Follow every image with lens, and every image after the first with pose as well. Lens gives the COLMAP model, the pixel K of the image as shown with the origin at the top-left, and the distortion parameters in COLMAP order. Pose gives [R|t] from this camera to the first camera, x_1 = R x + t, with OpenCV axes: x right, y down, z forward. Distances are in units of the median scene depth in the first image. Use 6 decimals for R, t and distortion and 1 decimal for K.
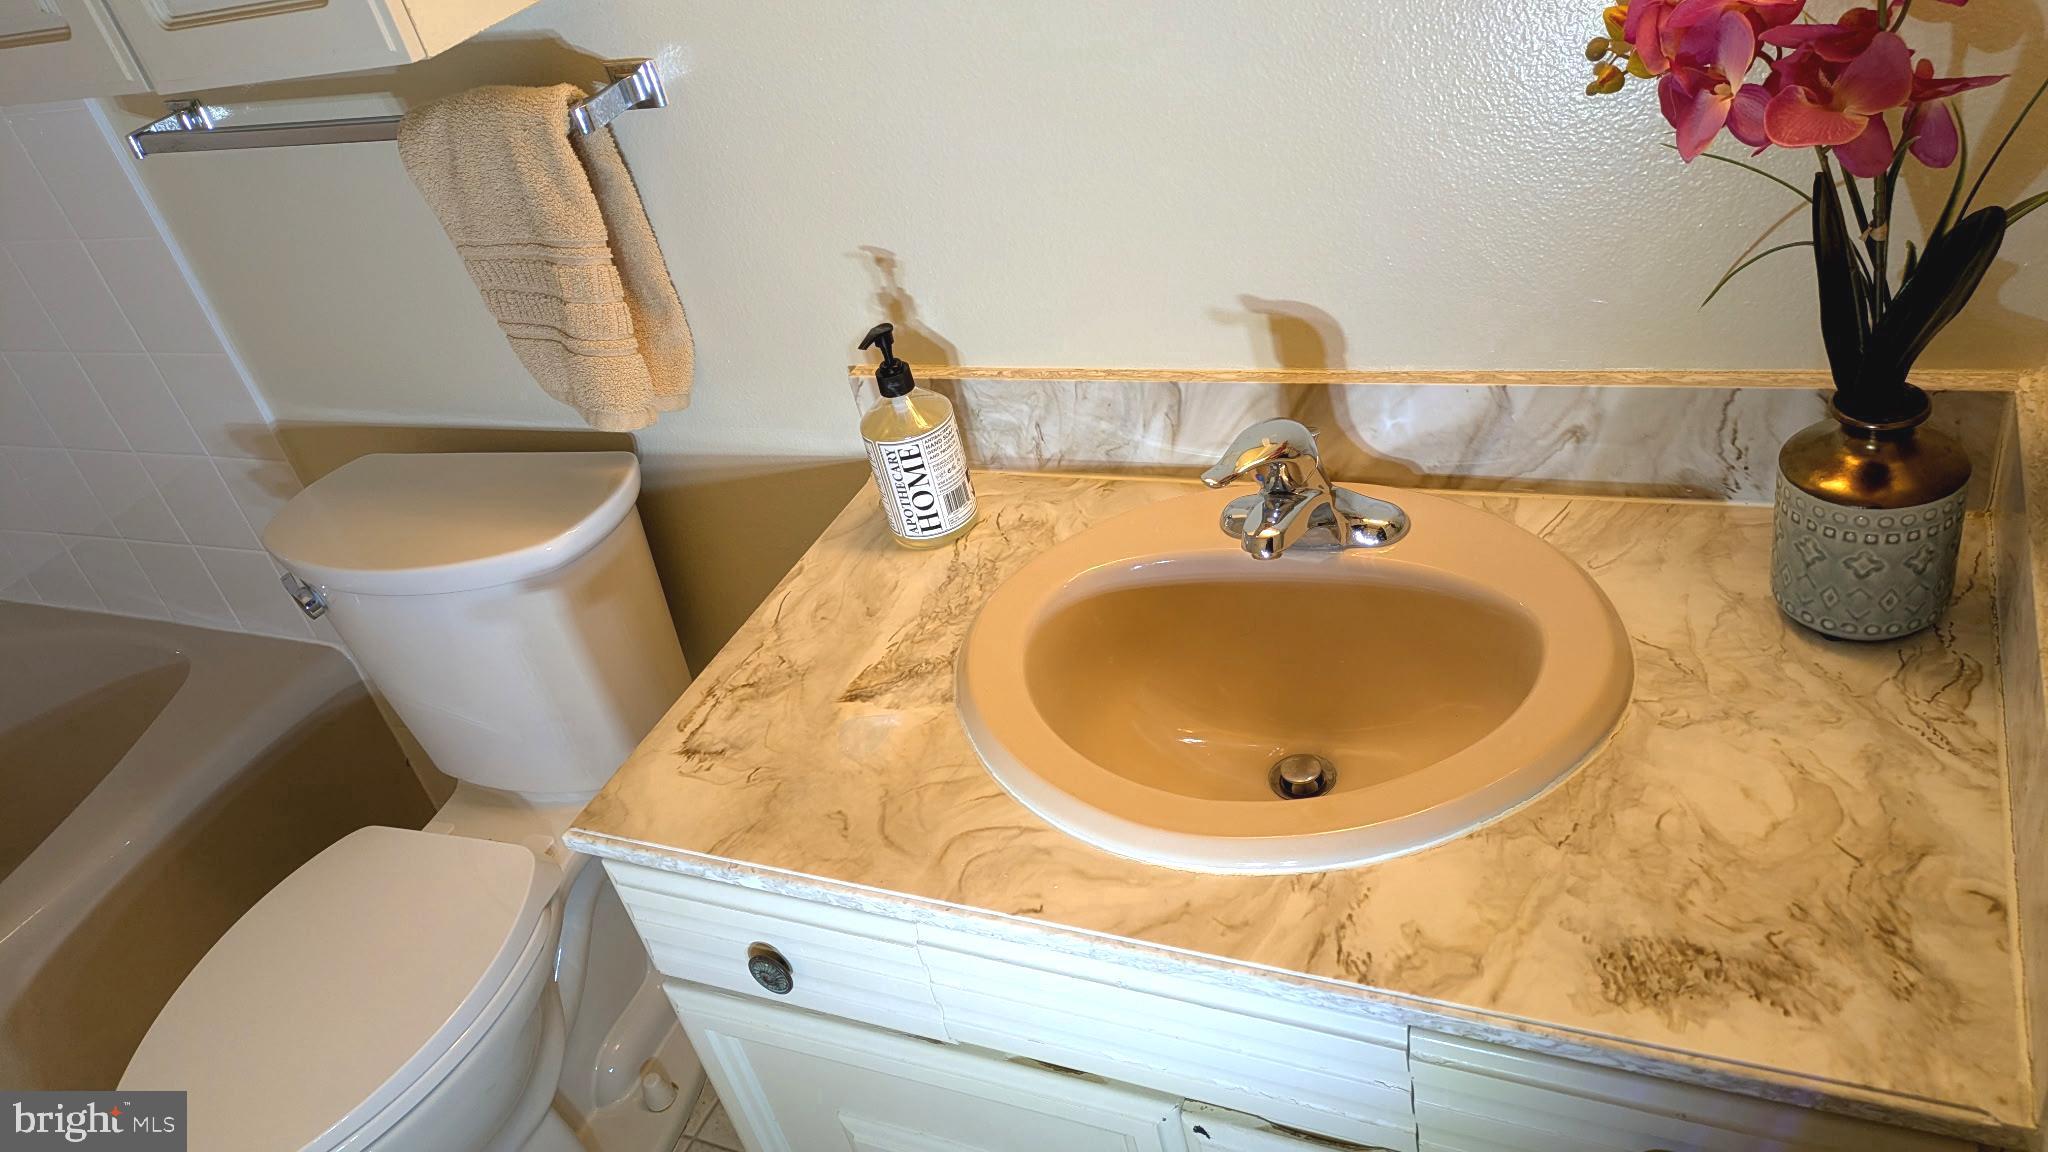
lens RADIAL K [[1523.2, 0, 1026.9], [0, 1523.2, 570.7], [0, 0, 1]] dist [0.044378, -0.003468]
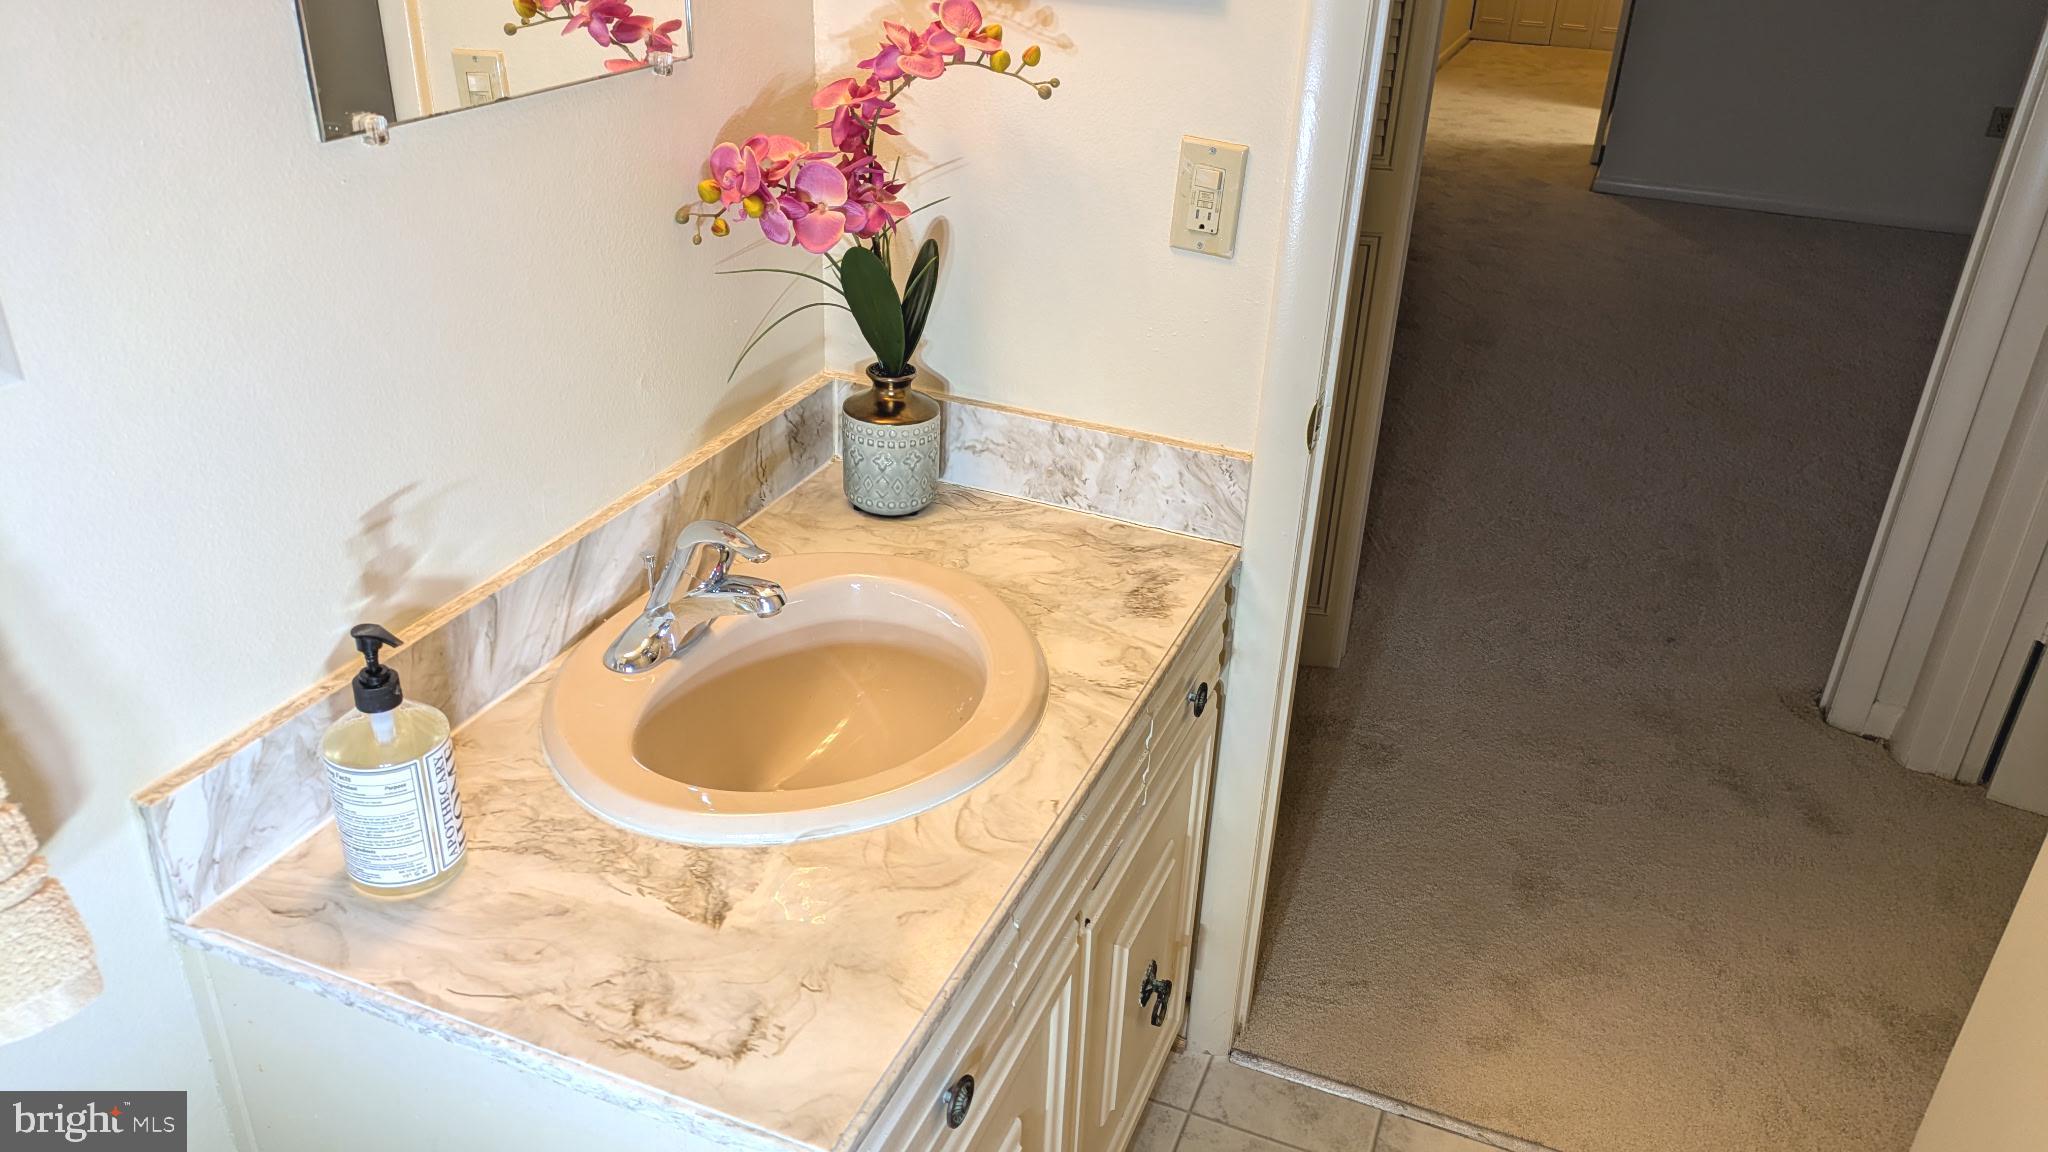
lens RADIAL K [[1523.2, 0, 1027.9], [0, 1523.2, 580.7], [0, 0, 1]] dist [0.044378, -0.003468]
pose [[-0.053646, -0.256931, 0.964940, -0.984263], [0.531475, 0.810742, 0.245421, -0.211965], [-0.845373, 0.526008, 0.093059, 0.675710]]
